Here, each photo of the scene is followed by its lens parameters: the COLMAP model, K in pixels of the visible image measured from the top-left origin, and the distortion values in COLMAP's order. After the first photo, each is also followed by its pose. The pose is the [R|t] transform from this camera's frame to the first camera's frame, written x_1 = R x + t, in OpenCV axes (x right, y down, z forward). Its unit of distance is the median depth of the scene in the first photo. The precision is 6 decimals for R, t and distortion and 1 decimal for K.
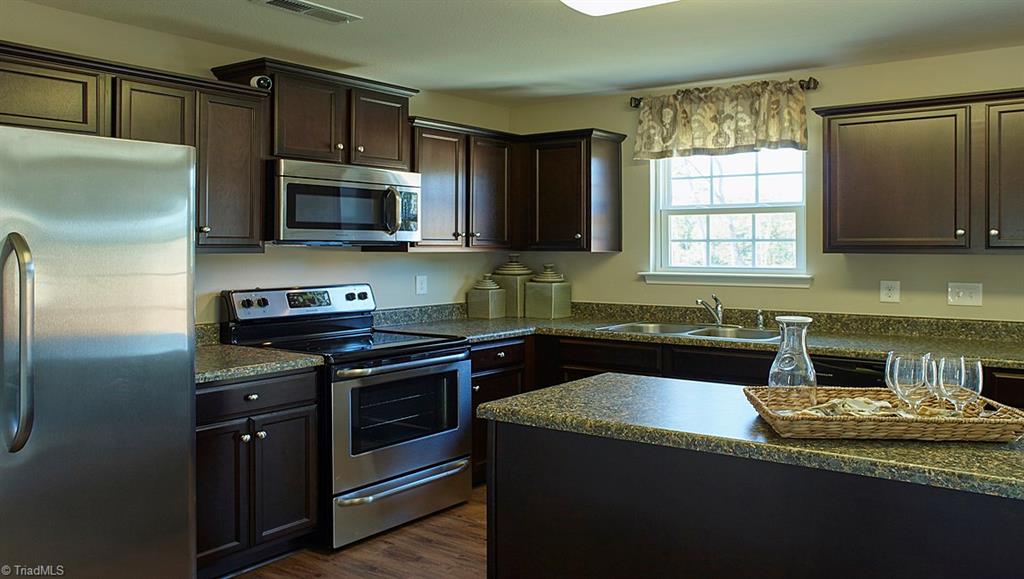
lens RADIAL K [[854.9, 0, 508.4], [0, 854.9, 260.4], [0, 0, 1]] dist [-0.027828, 0.067081]
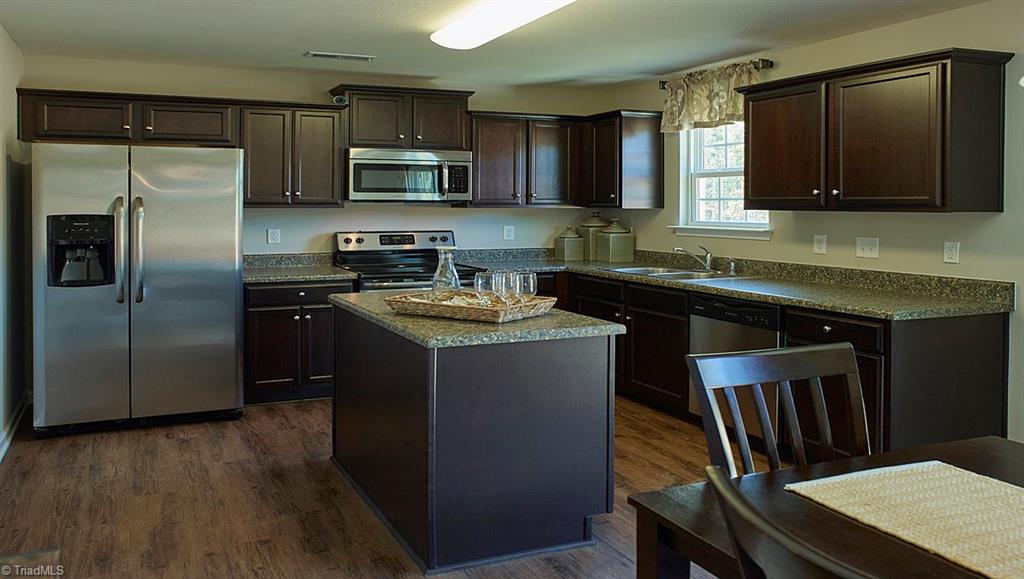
lens RADIAL K [[854.9, 0, 496.3], [0, 854.9, 229.2], [0, 0, 1]] dist [-0.027828, 0.067081]
pose [[0.869717, 0.015607, -0.493303, 0.584454], [-0.009169, 0.999838, 0.015467, 0.002686], [0.493465, -0.008929, 0.869720, -0.182410]]
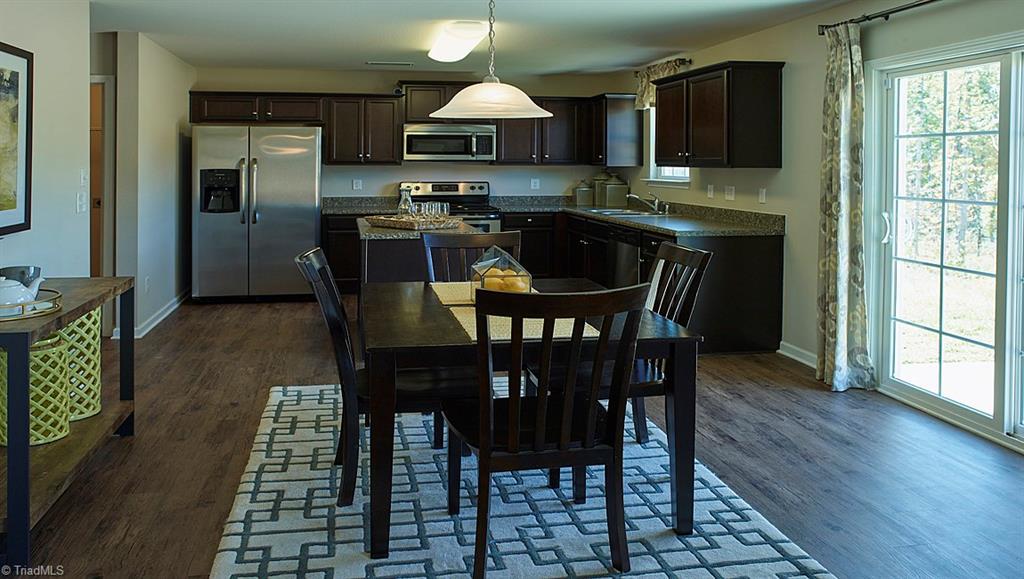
lens RADIAL K [[854.9, 0, 541.3], [0, 854.9, 177.6], [0, 0, 1]] dist [-0.027828, 0.067081]
pose [[0.760173, 0.011731, -0.649614, 1.169455], [-0.012088, 0.999919, 0.003912, 0.008236], [0.649608, 0.004879, 0.760254, -0.386527]]
